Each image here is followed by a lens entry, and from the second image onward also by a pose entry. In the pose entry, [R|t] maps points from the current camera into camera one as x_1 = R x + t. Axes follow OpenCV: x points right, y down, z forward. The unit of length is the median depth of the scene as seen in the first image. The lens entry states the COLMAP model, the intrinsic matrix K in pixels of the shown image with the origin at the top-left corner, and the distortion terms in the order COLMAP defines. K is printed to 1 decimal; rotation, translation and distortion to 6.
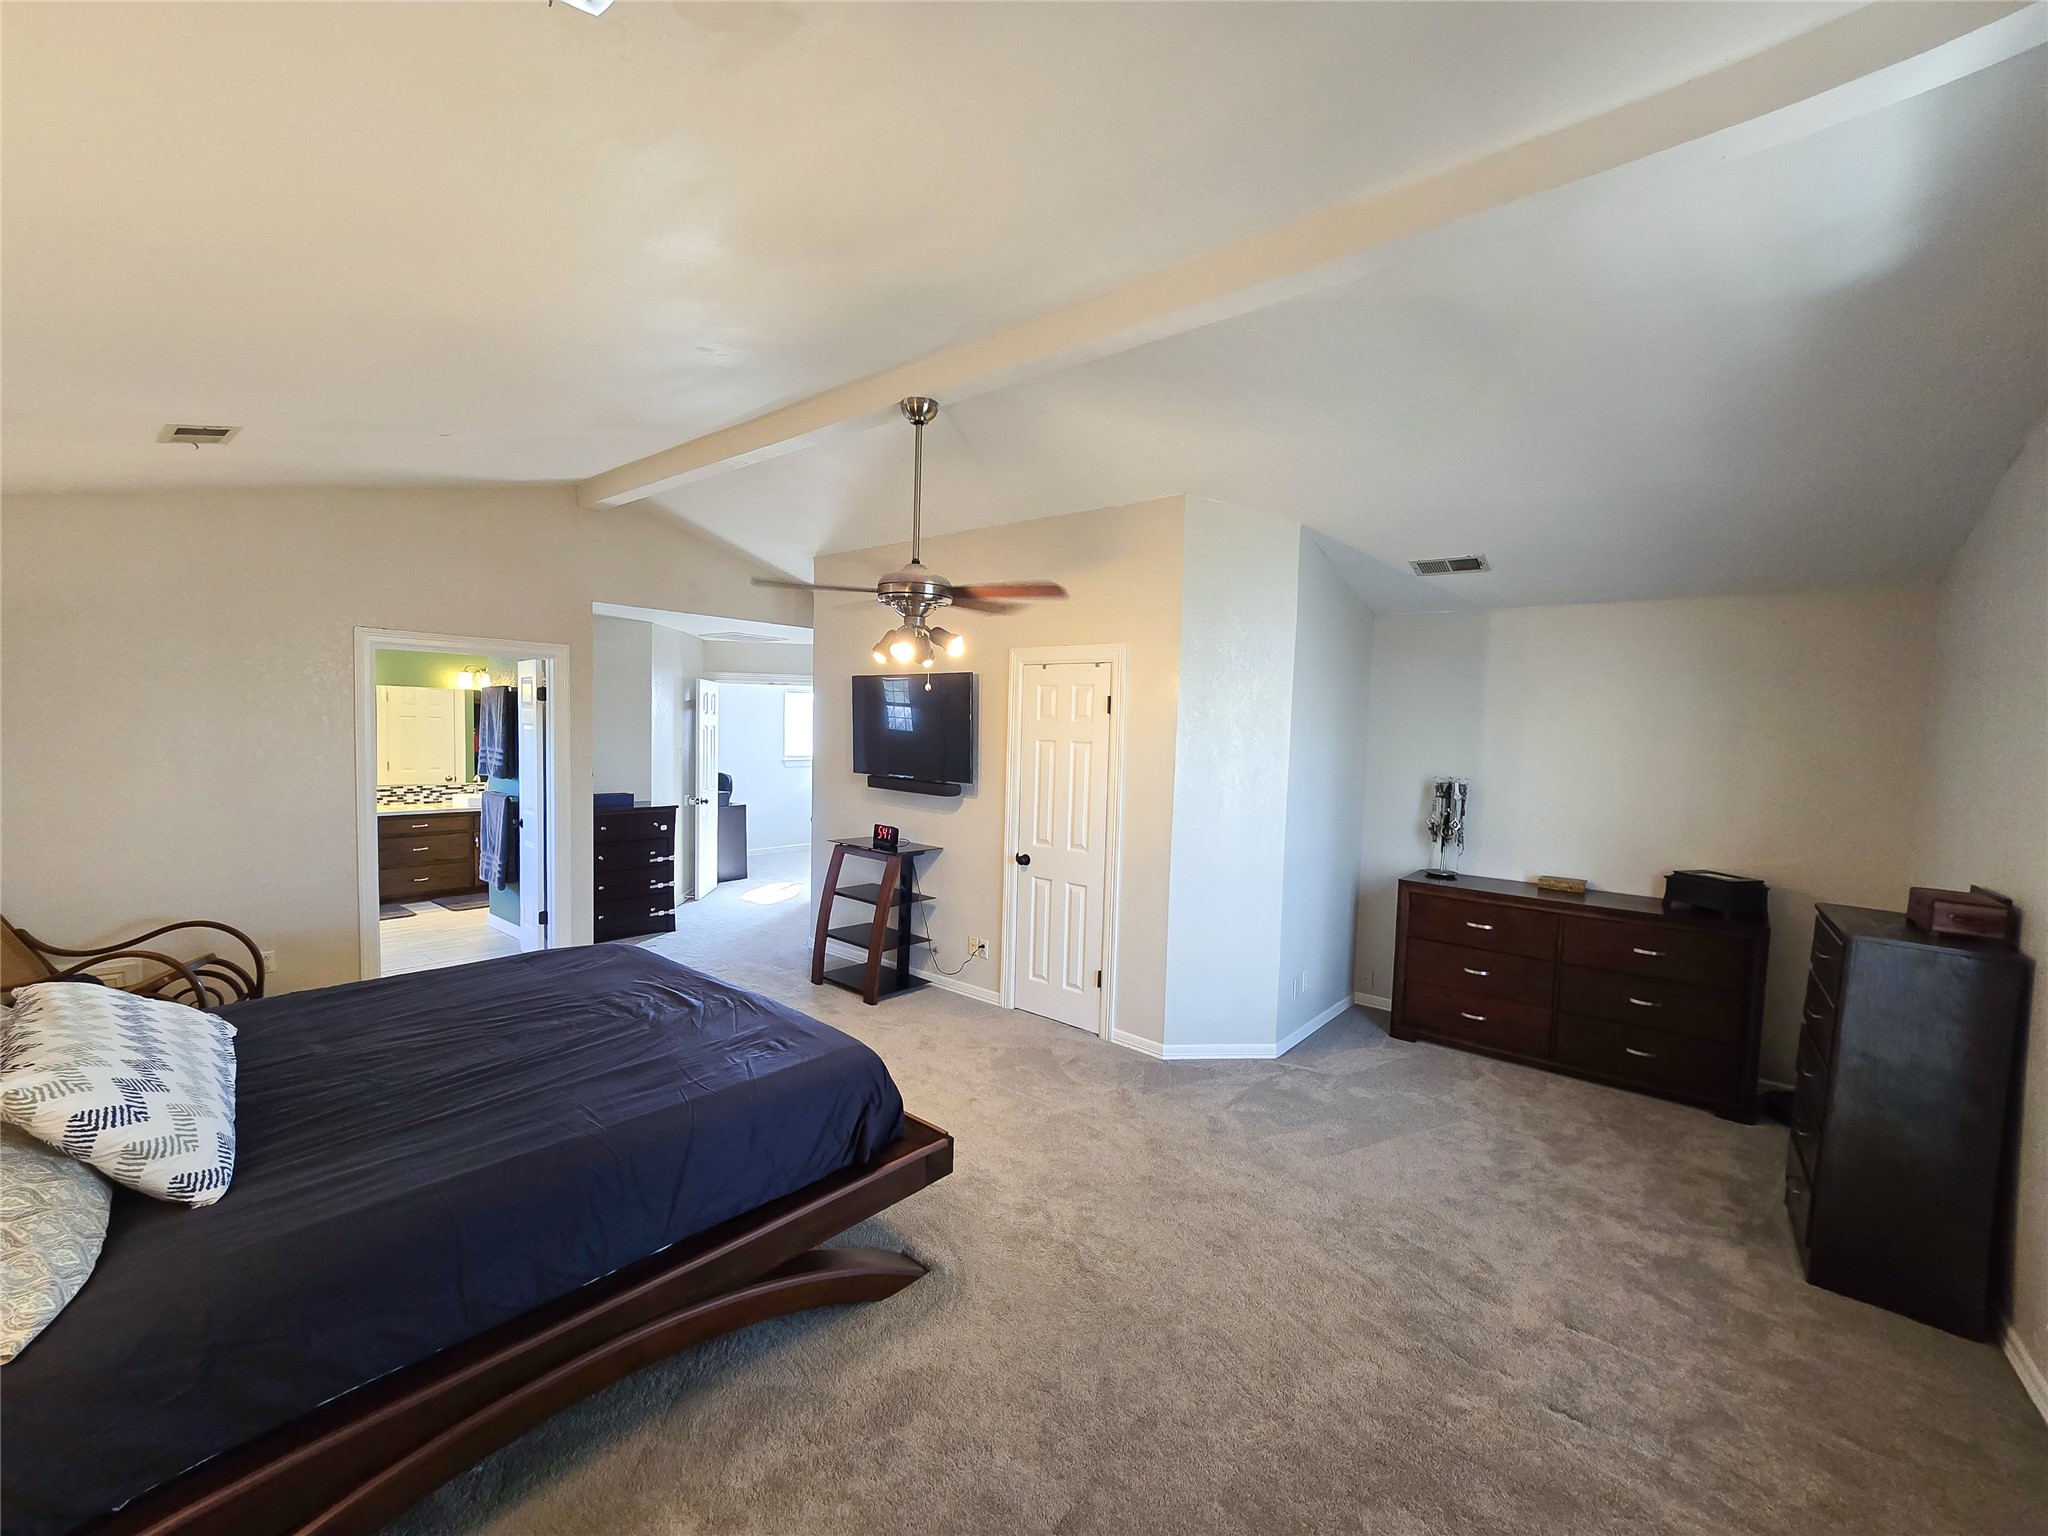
lens RADIAL K [[840.2, 0, 1022.3], [0, 840.2, 776.5], [0, 0, 1]] dist [-0.013590, 0.007071]
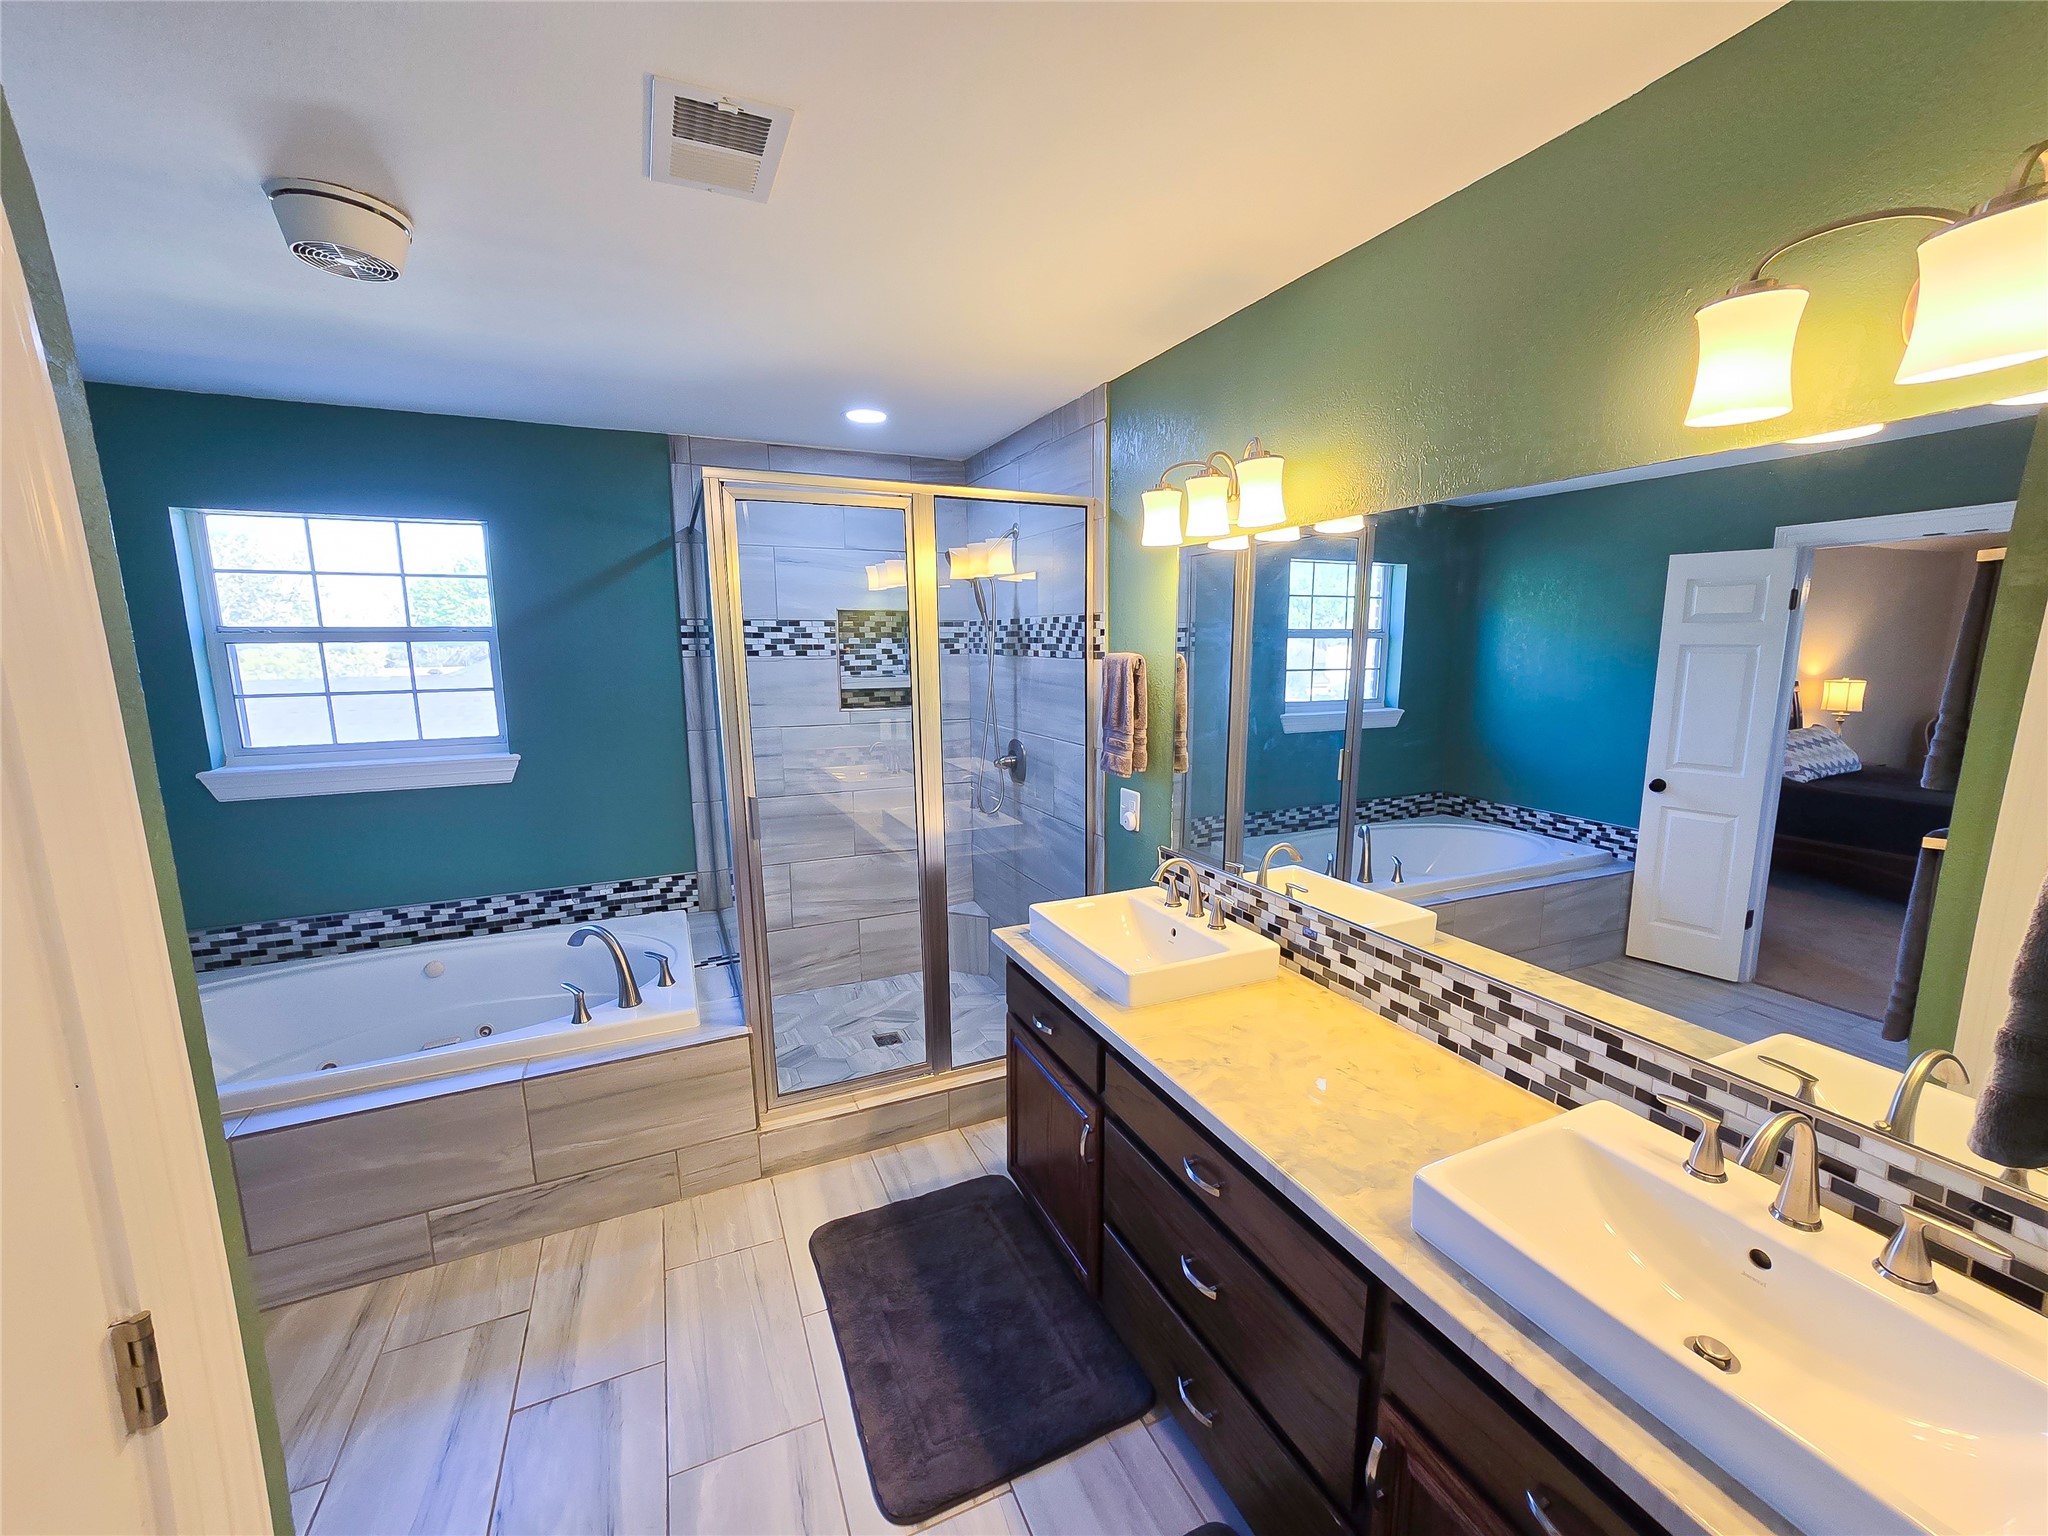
lens RADIAL K [[840.2, 0, 1042.1], [0, 840.2, 776.3], [0, 0, 1]] dist [-0.013590, 0.007071]
pose [[-0.418360, 0.119507, -0.900385, -0.500130], [-0.062034, 0.985232, 0.159593, -0.065884], [0.906160, 0.122622, -0.404768, 0.981896]]
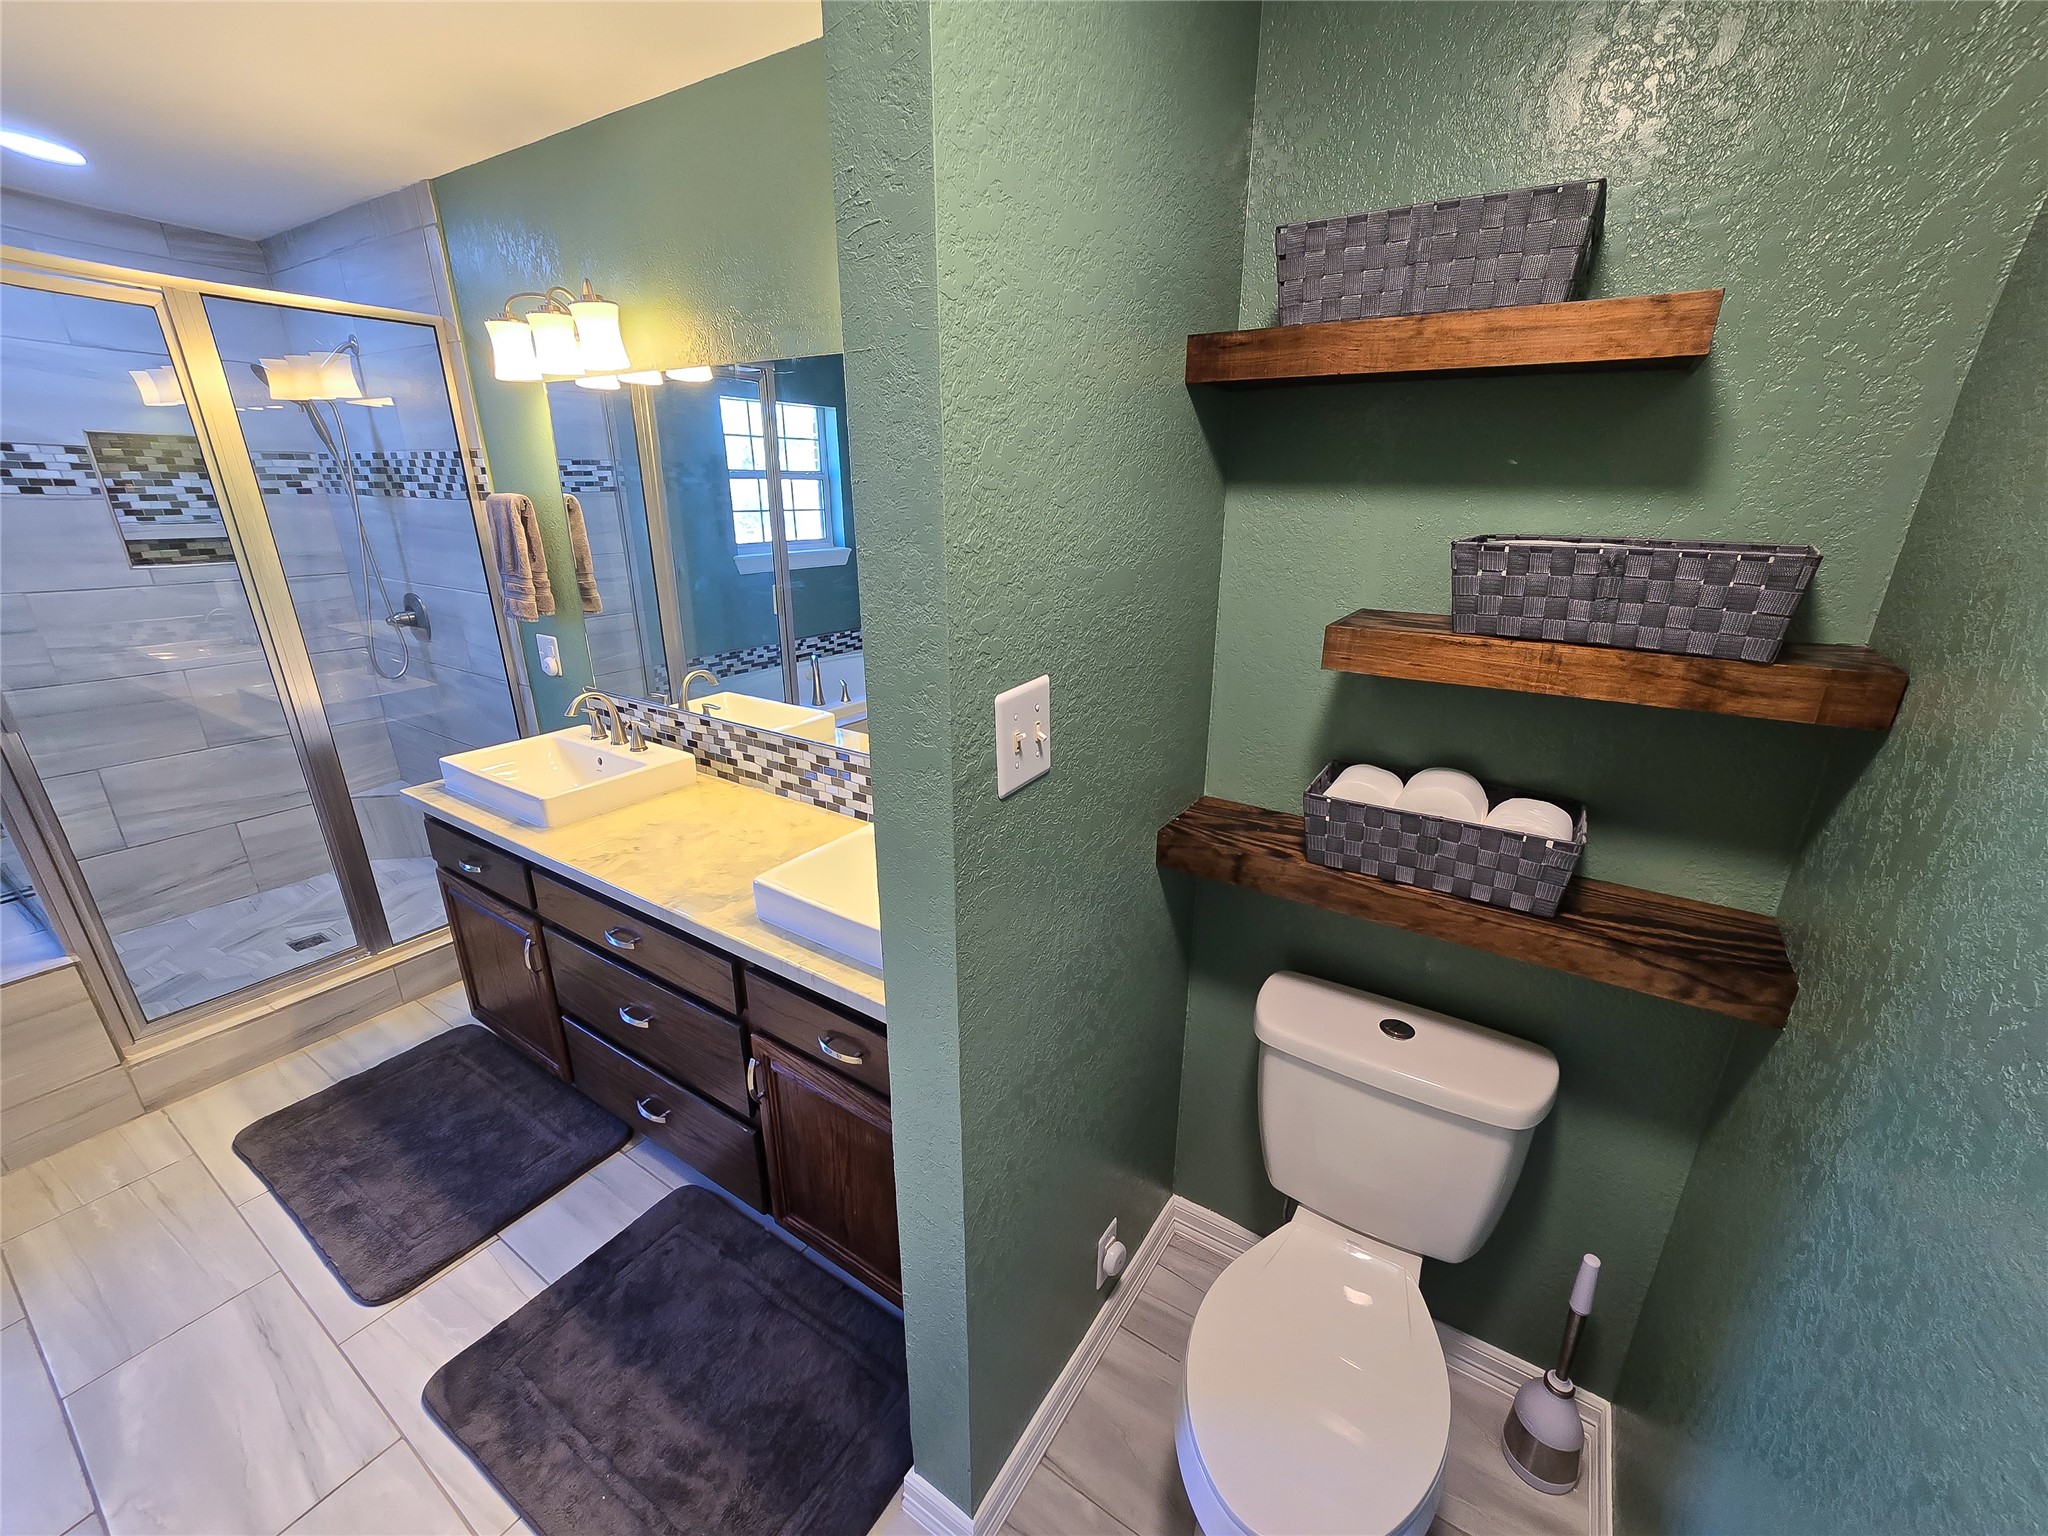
lens RADIAL K [[840.2, 0, 1045.0], [0, 840.2, 779.0], [0, 0, 1]] dist [-0.013590, 0.007071]
pose [[0.129847, 0.305847, -0.943185, -0.451978], [-0.065915, 0.951796, 0.299565, -0.068502], [0.989341, 0.023272, 0.143748, 1.033492]]
